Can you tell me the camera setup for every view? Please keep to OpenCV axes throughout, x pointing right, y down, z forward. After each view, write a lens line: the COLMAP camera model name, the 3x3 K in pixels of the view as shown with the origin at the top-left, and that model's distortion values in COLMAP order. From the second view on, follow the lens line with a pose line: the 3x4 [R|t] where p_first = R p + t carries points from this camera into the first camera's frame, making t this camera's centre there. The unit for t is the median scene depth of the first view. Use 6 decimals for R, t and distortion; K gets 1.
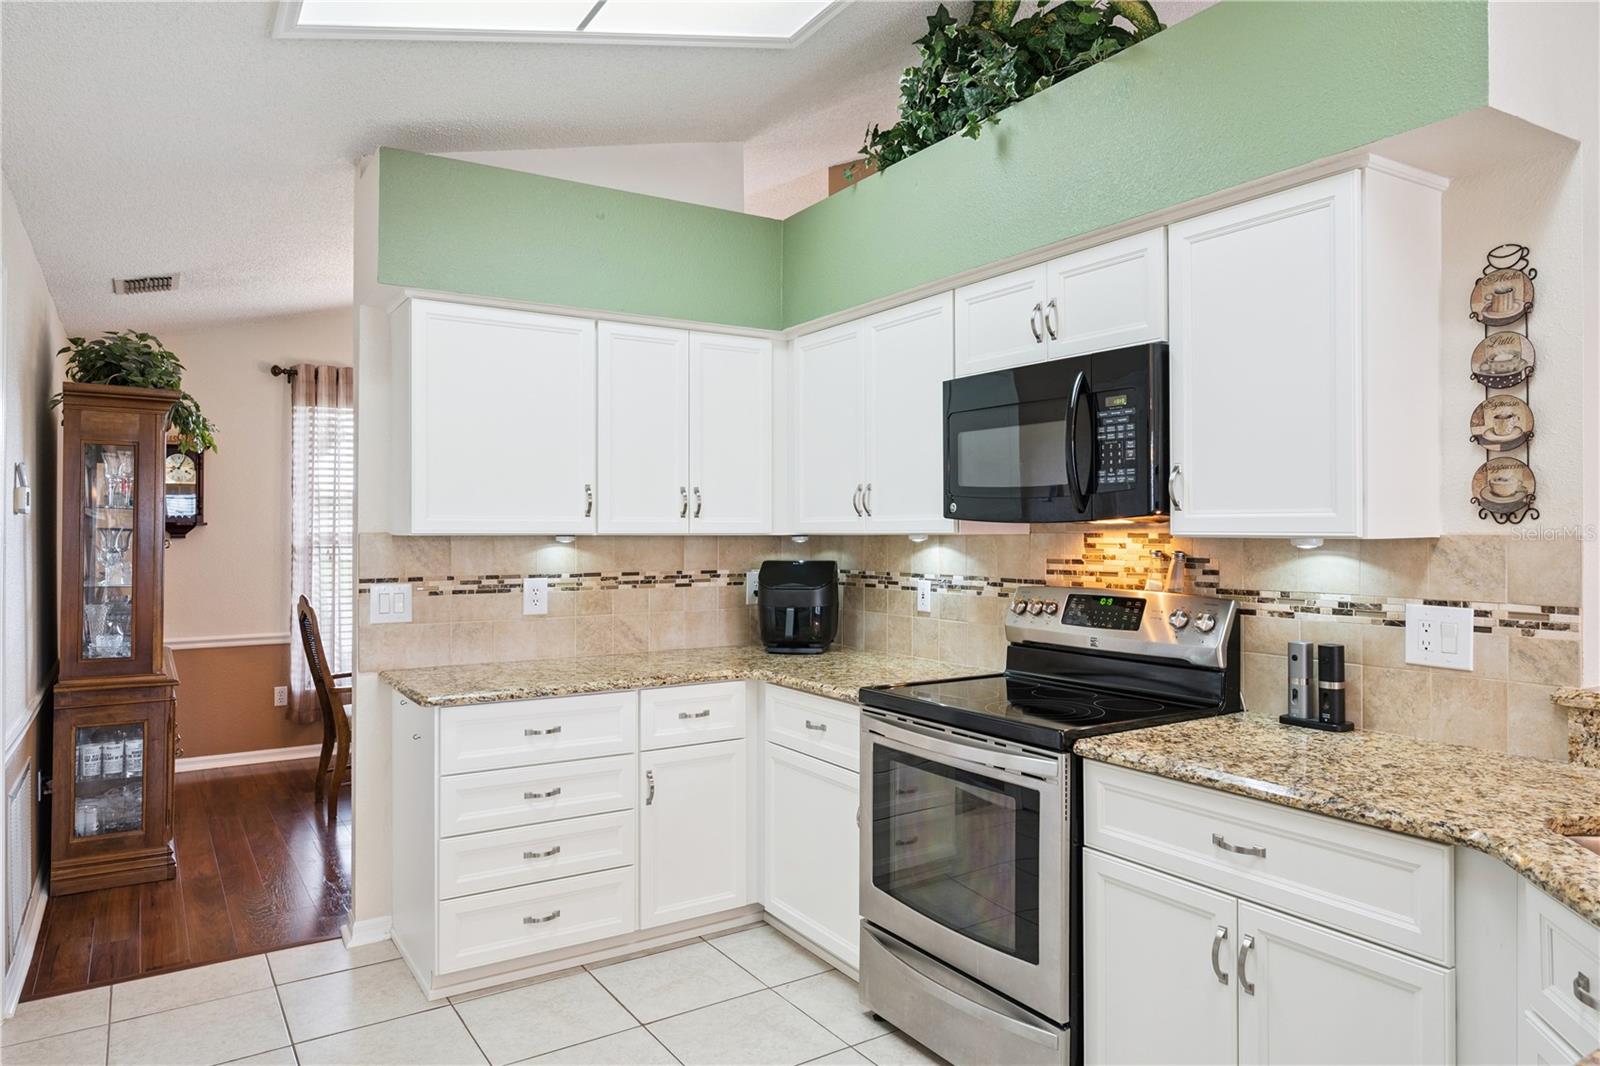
lens RADIAL K [[1022.3, 0, 798.3], [0, 1022.3, 531.4], [0, 0, 1]] dist [-0.008592, -0.000941]
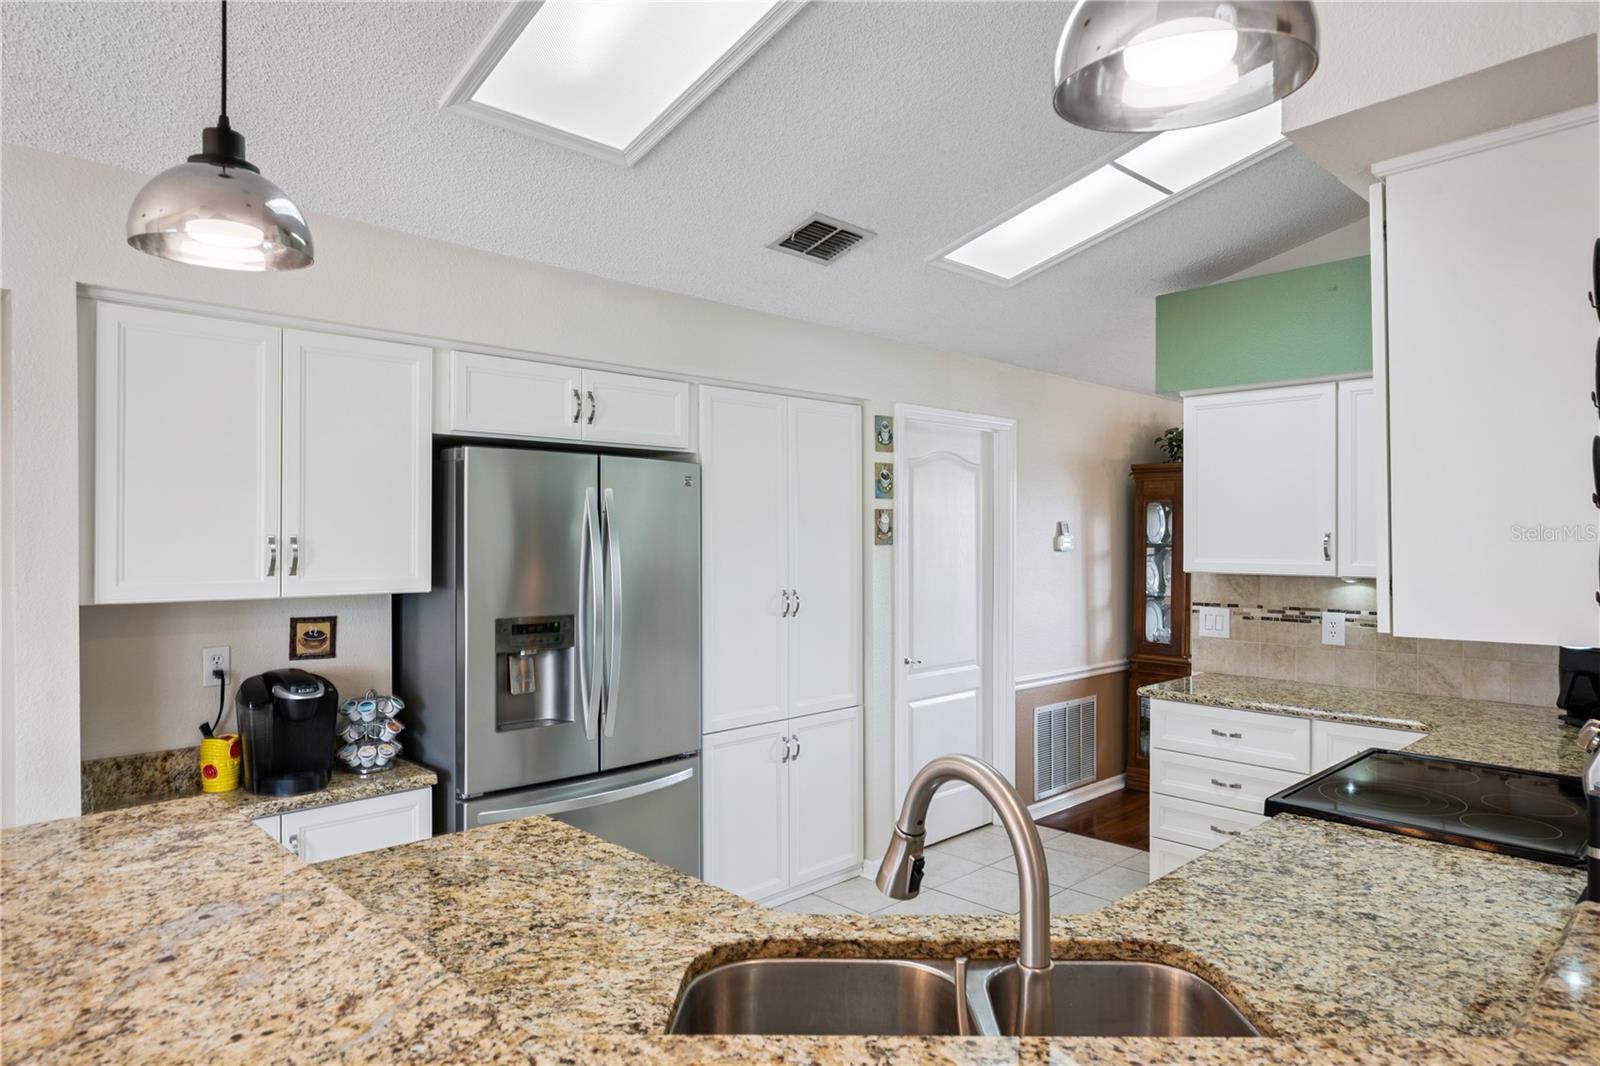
lens RADIAL K [[933.8, 0, 798.7], [0, 933.8, 532.7], [0, 0, 1]] dist [0.003762, 0.000522]
pose [[0.190940, -0.003632, -0.981595, 0.662543], [0.000651, 0.999993, -0.003574, -0.040252], [0.981602, 0.000044, 0.190941, 0.229757]]
